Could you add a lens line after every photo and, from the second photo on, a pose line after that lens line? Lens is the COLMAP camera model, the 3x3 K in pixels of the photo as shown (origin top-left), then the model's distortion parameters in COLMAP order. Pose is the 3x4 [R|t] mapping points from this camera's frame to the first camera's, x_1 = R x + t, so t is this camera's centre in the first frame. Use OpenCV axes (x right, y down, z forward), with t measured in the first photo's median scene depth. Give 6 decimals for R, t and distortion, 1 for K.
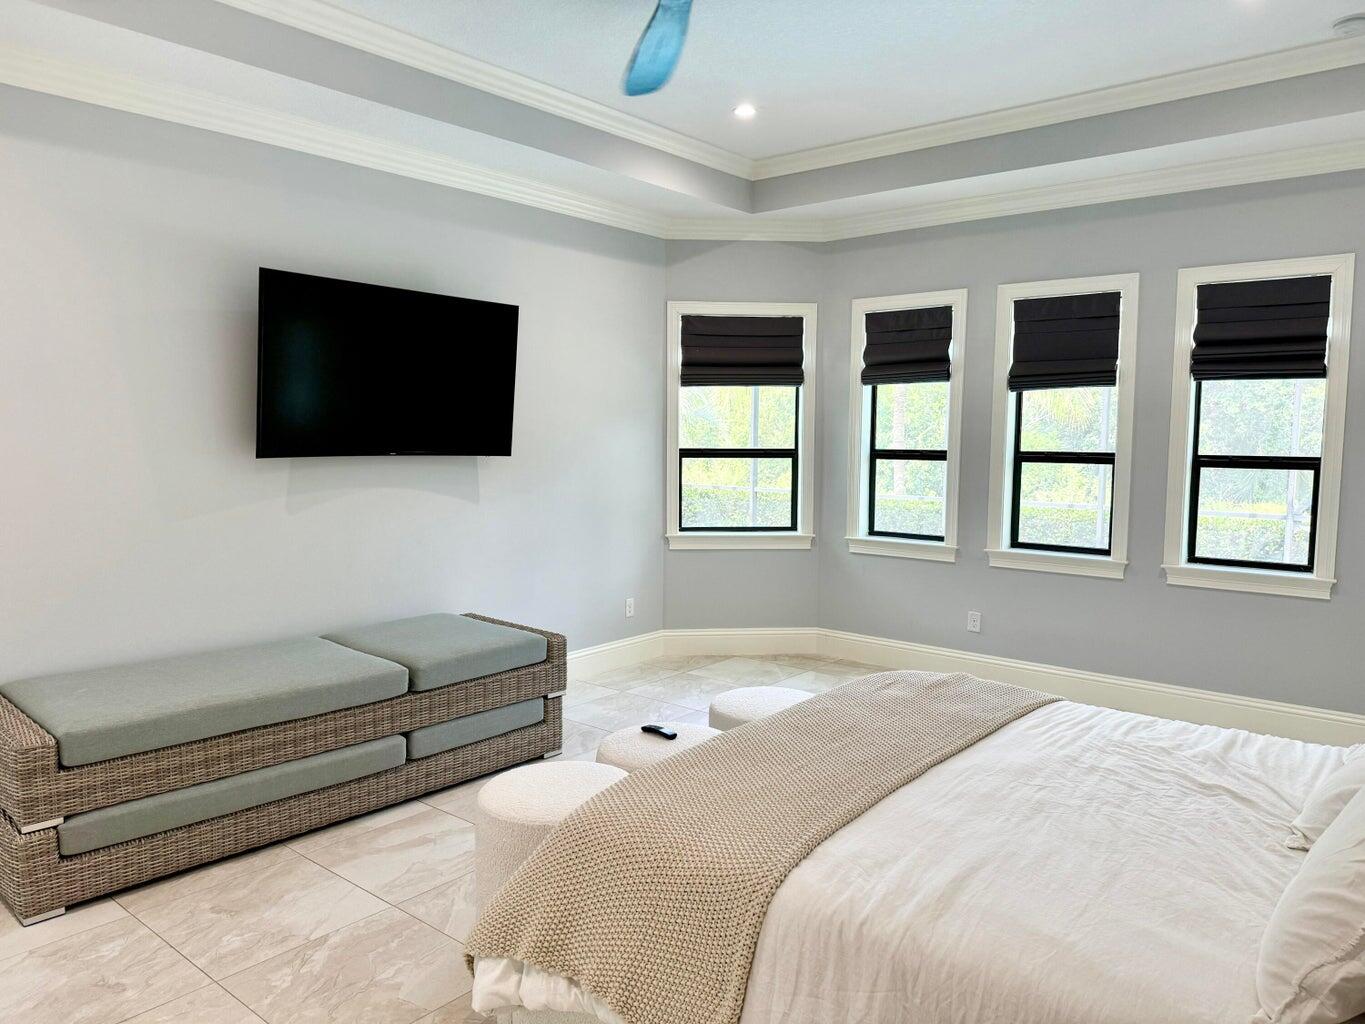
lens RADIAL K [[964.8, 0, 708.6], [0, 964.8, 518.2], [0, 0, 1]] dist [0.093063, -0.169335]
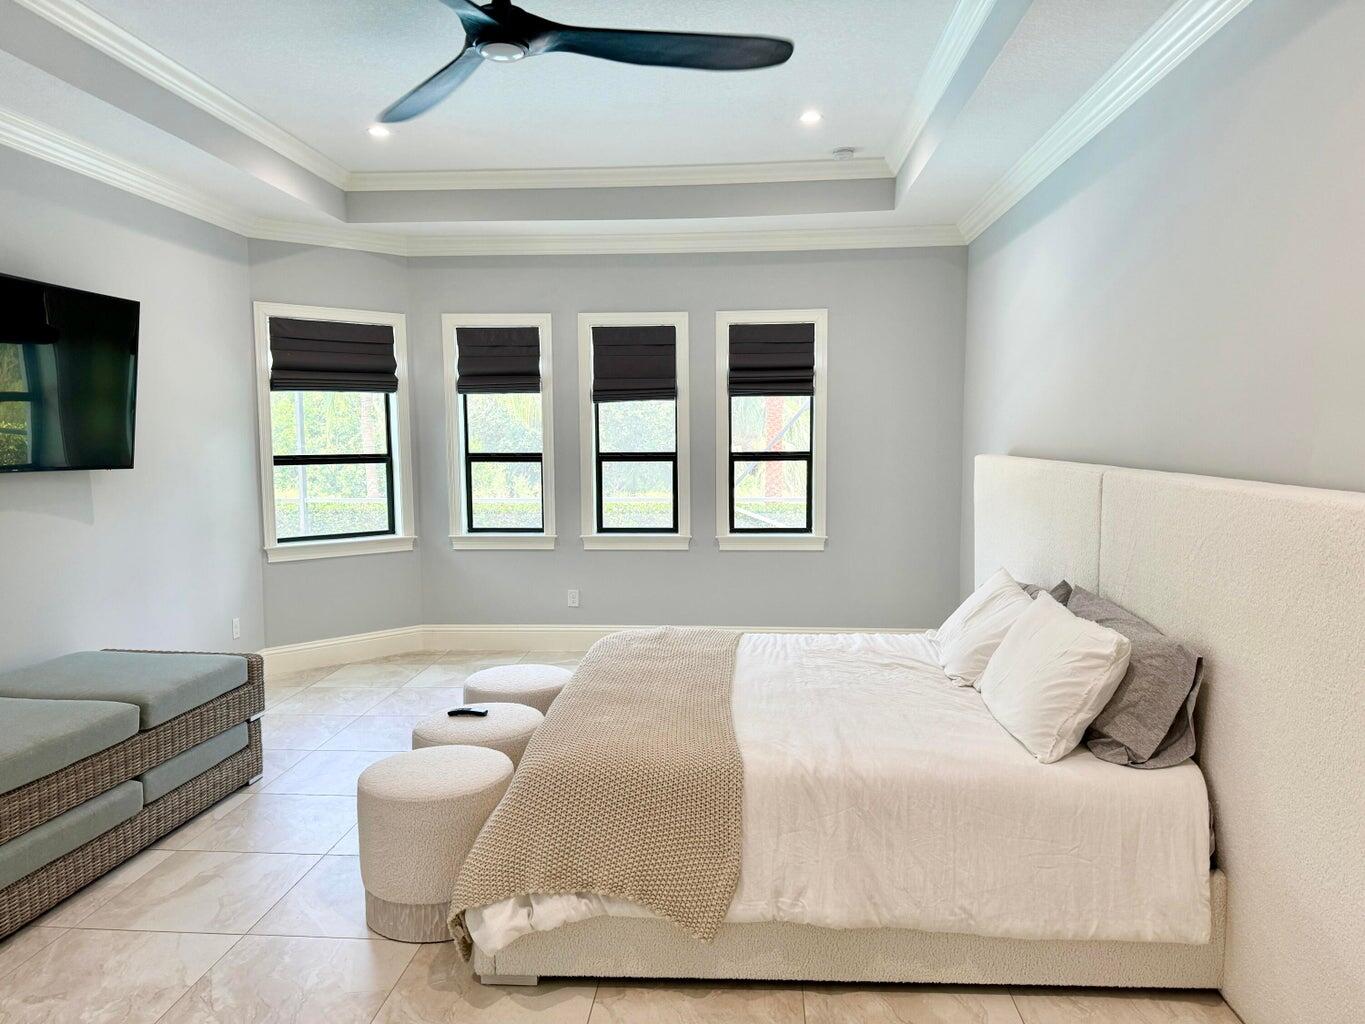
lens RADIAL K [[964.8, 0, 708.6], [0, 964.8, 518.2], [0, 0, 1]] dist [0.093063, -0.169335]
pose [[0.797418, -0.062519, 0.600180, -0.289123], [0.063903, 0.997775, 0.019032, -0.001958], [-0.600034, 0.023177, 0.799639, -0.030382]]
